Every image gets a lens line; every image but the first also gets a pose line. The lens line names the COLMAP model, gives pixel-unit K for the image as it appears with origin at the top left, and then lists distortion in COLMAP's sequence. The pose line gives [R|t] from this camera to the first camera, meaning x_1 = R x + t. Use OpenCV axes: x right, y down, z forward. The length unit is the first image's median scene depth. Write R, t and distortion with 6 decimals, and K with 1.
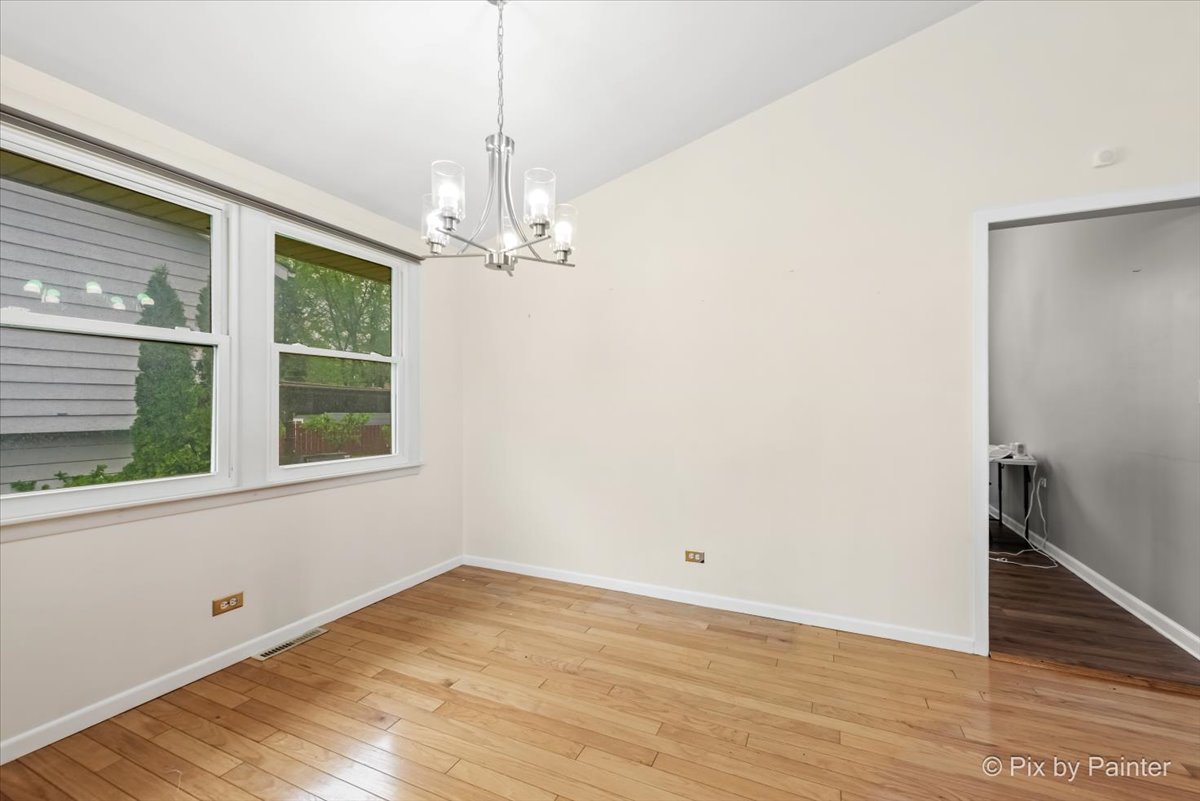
lens RADIAL K [[502.0, 0, 600.0], [0, 502.0, 400.5], [0, 0, 1]] dist [-0.000785, -0.000097]
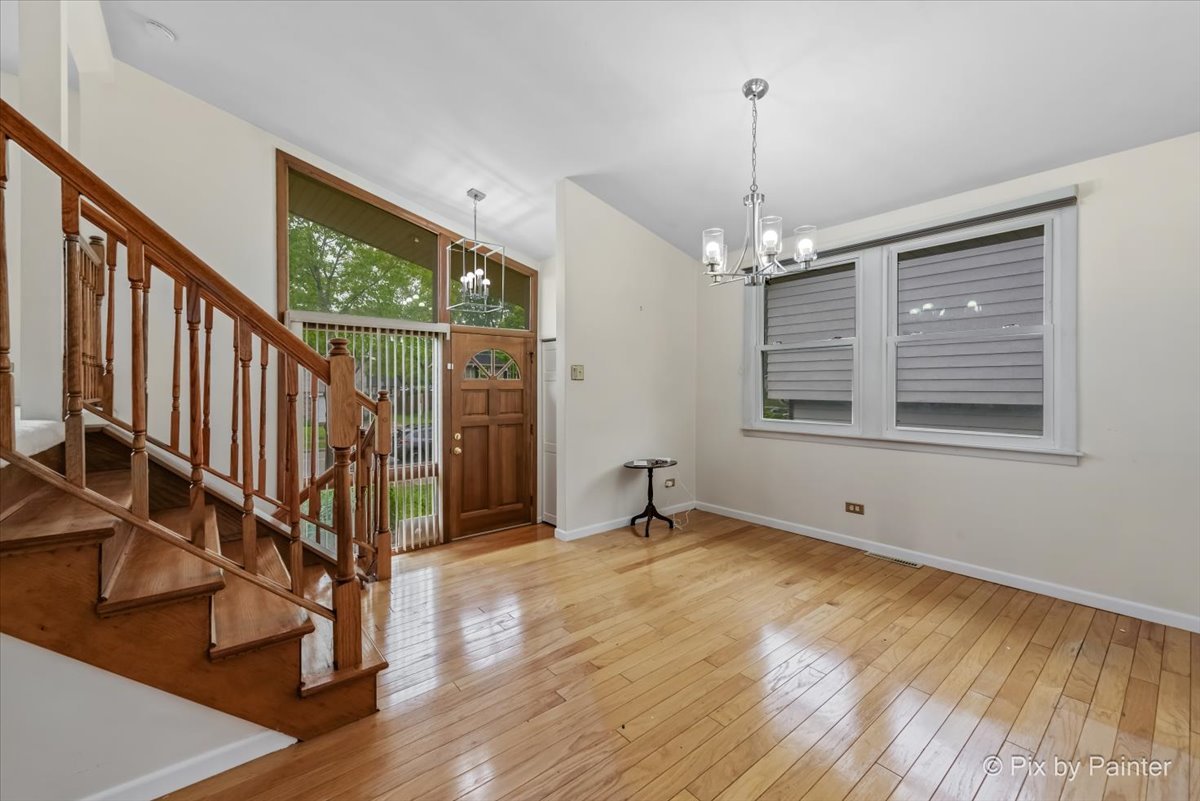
lens RADIAL K [[485.3, 0, 598.6], [0, 485.3, 384.8], [0, 0, 1]] dist [0.000101, 0.000033]
pose [[-0.438234, -0.001180, -0.898860, 0.933882], [0.006452, 0.999969, -0.004458, 0.020221], [0.898838, -0.007753, -0.438213, 0.910471]]
